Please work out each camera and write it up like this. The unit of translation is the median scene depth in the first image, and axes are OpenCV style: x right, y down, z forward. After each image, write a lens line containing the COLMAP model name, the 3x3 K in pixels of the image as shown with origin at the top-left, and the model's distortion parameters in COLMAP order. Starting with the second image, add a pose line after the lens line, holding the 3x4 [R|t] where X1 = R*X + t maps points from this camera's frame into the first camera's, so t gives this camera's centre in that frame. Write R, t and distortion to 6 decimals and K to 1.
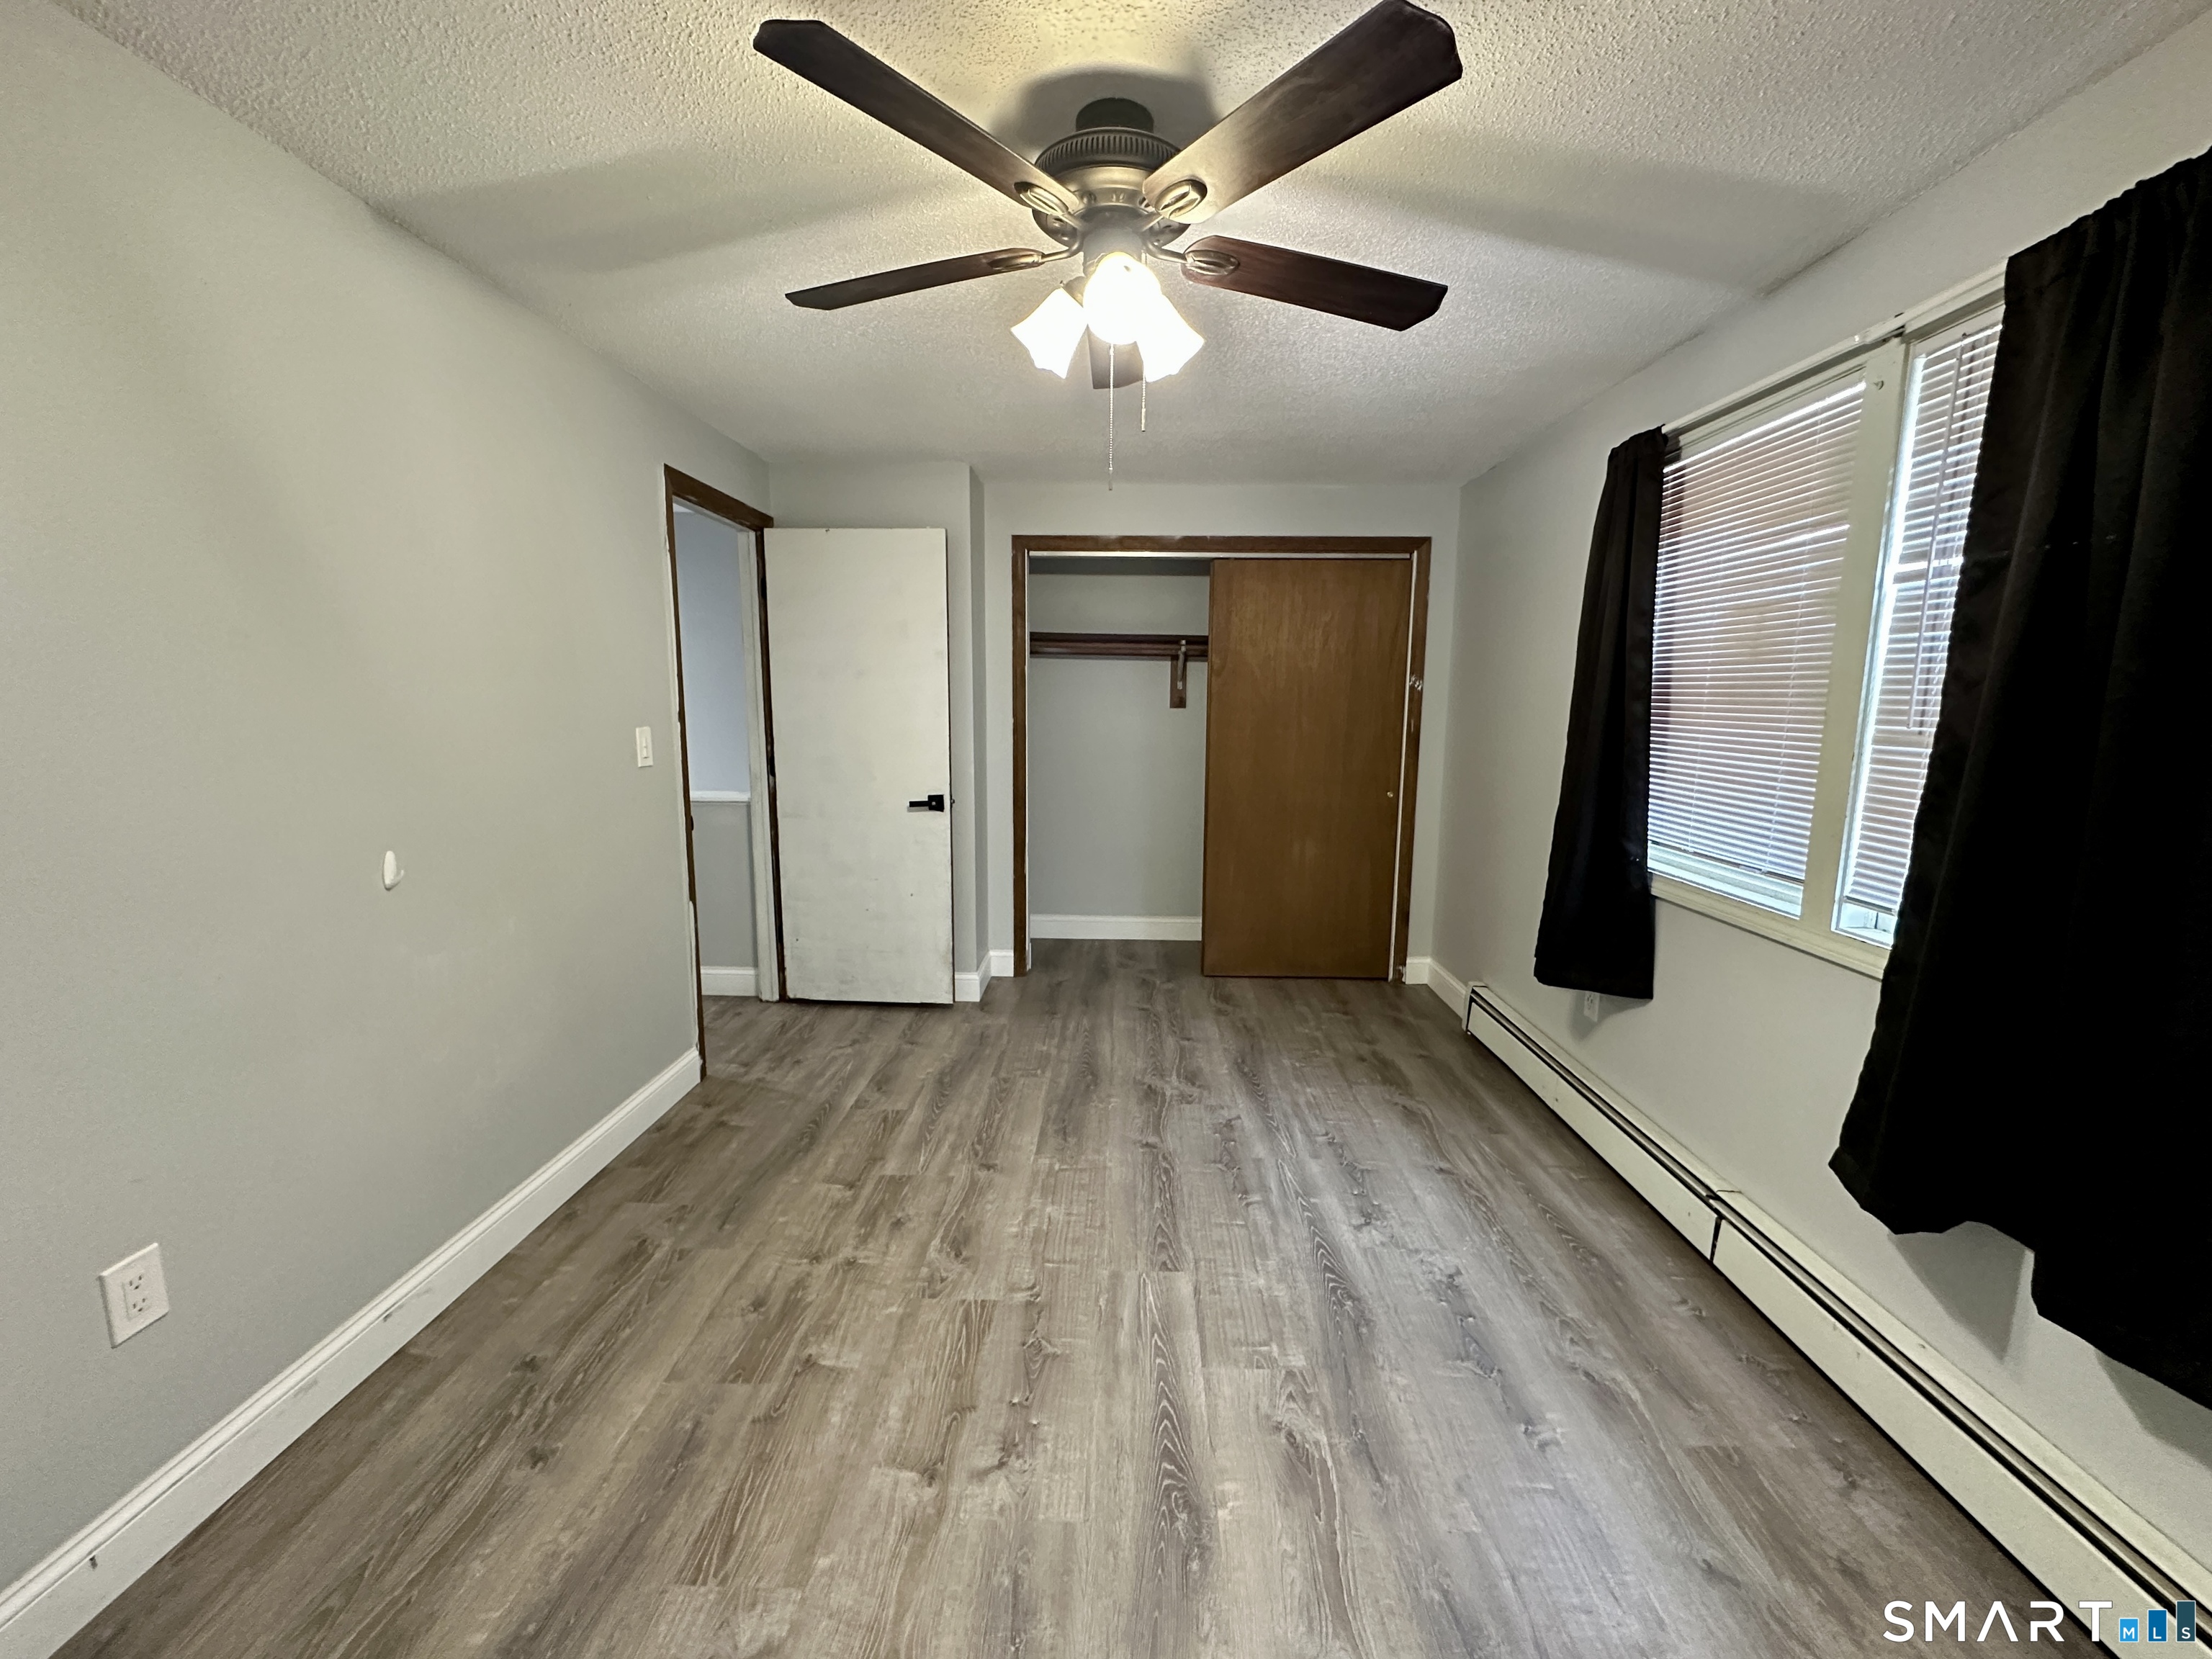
lens RADIAL K [[880.3, 0, 1106.0], [0, 880.3, 829.5], [0, 0, 1]] dist [-0.000618, 0.000799]
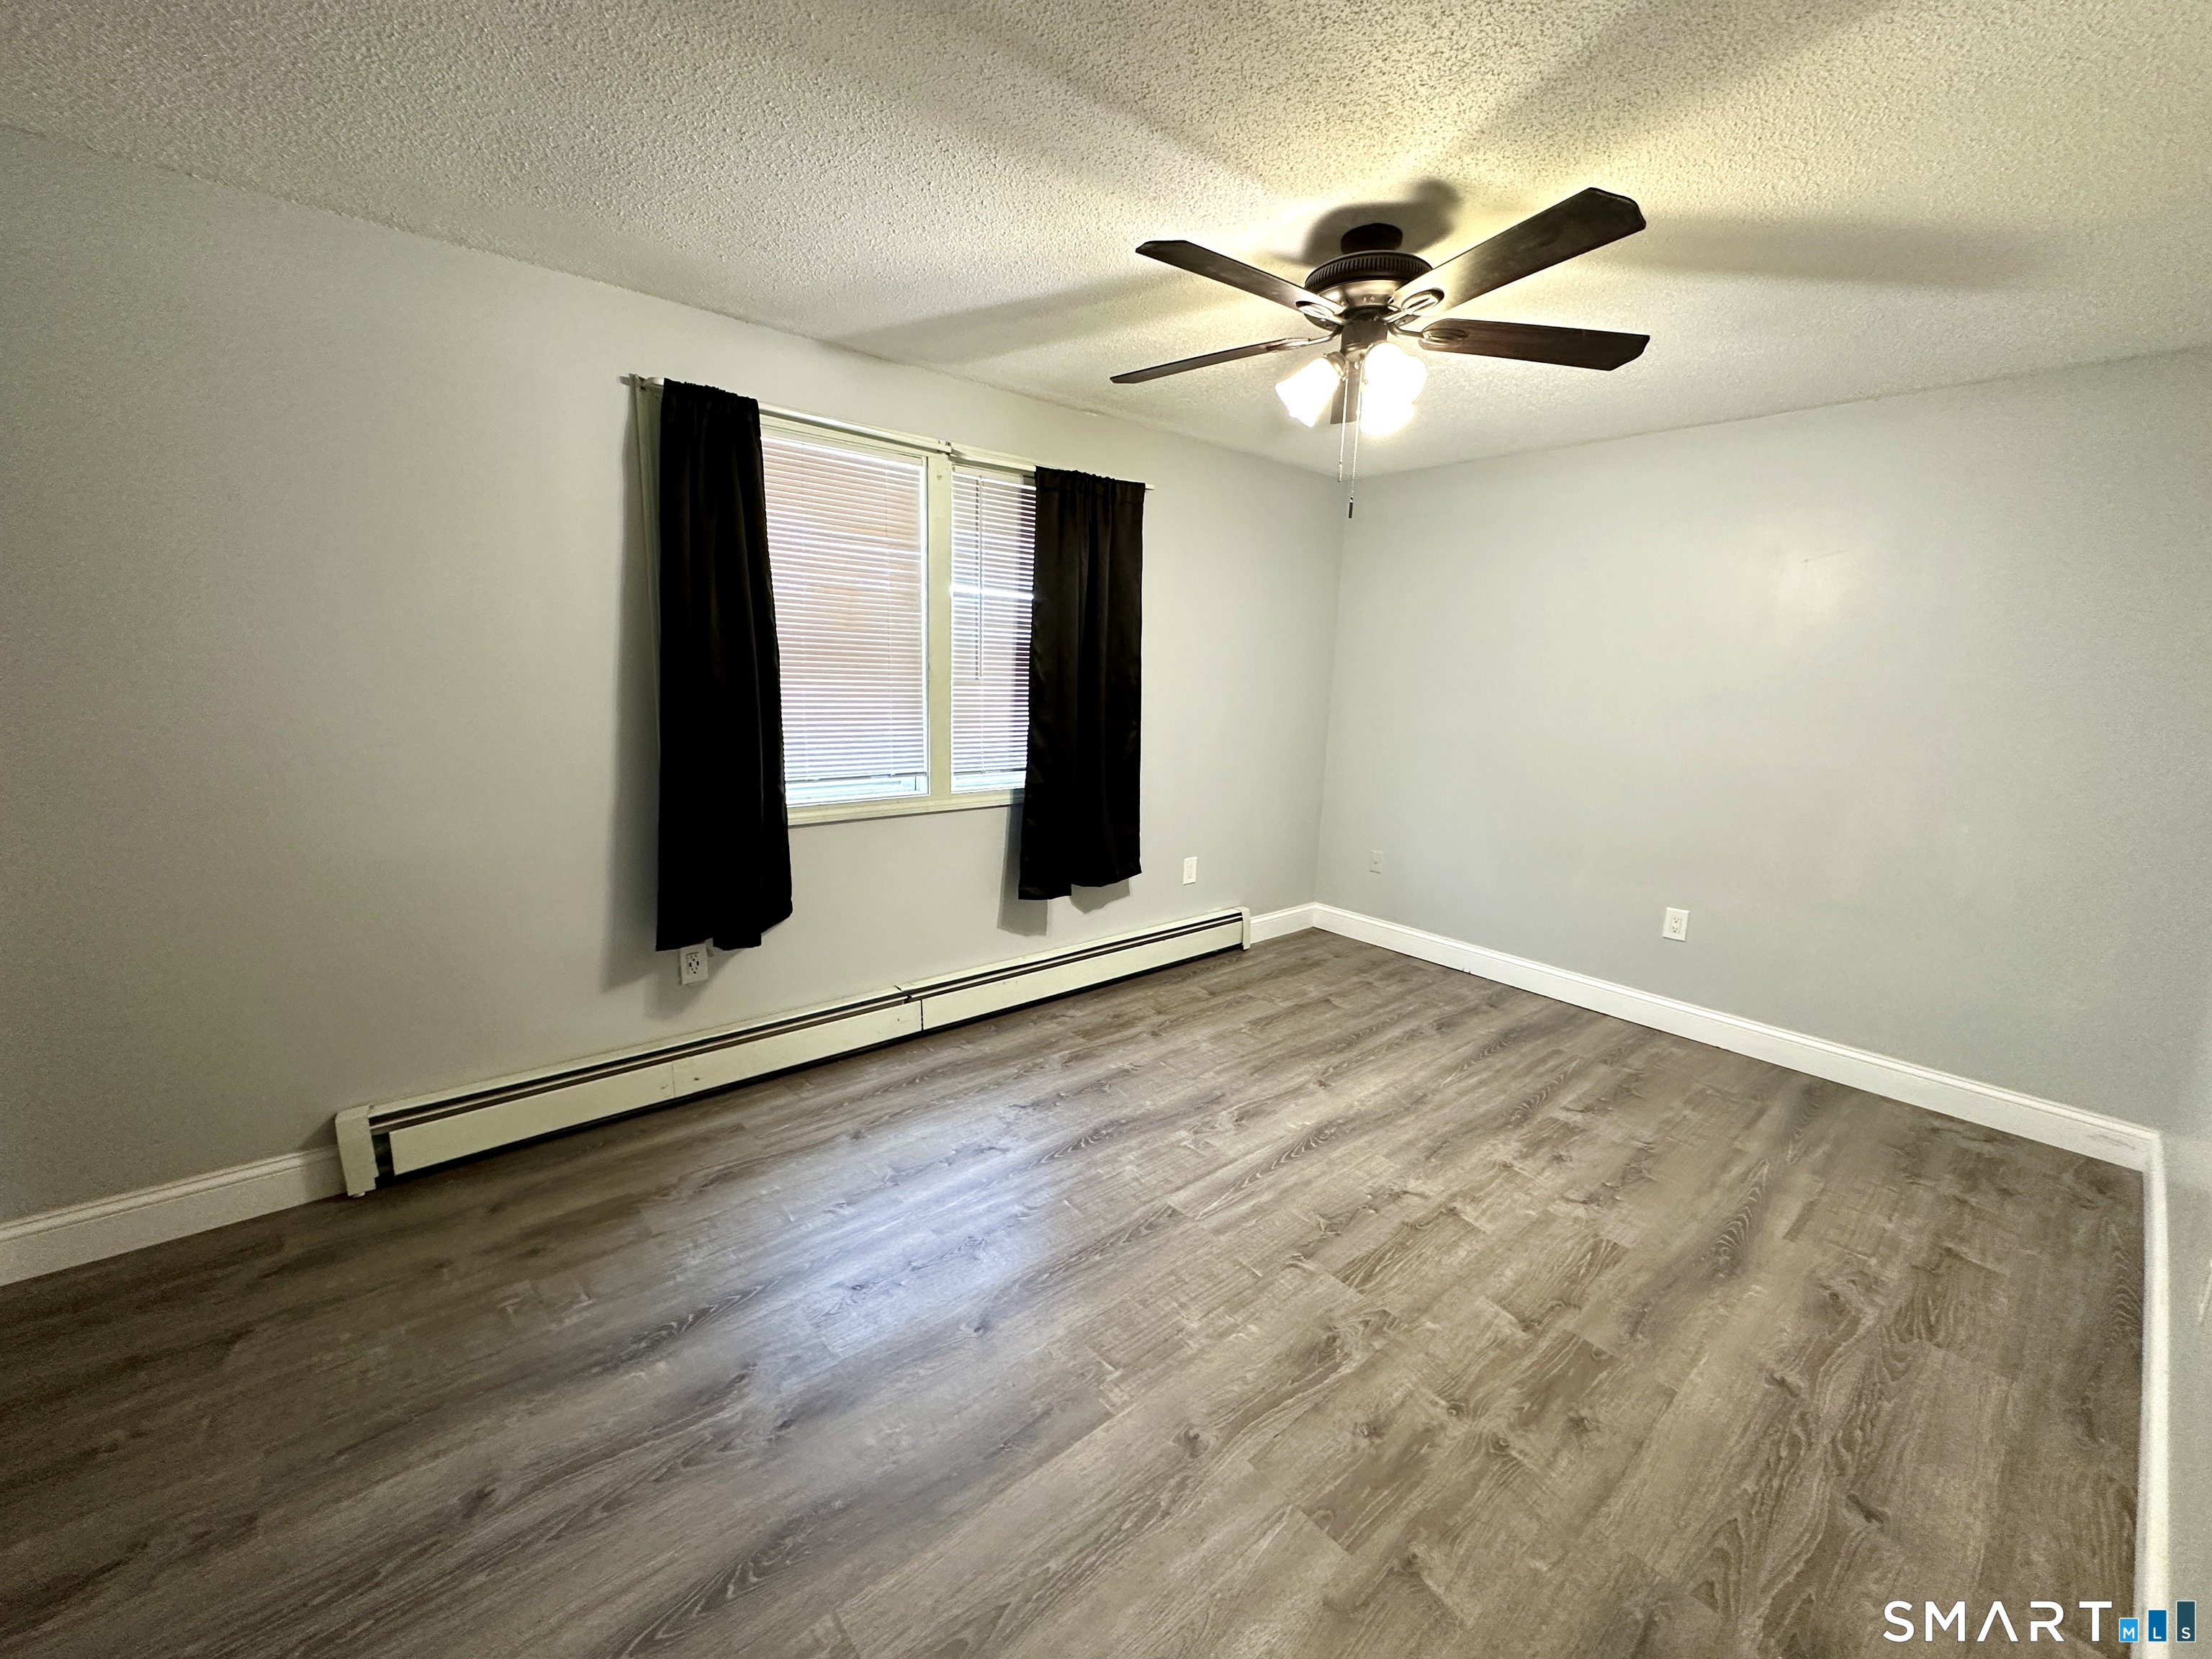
lens RADIAL K [[880.3, 0, 1106.0], [0, 880.3, 829.5], [0, 0, 1]] dist [-0.000618, 0.000799]
pose [[-0.664409, -0.165968, 0.728709, -0.595304], [0.074129, 0.955589, 0.285228, -0.261542], [-0.743684, 0.243526, -0.622598, 1.668846]]
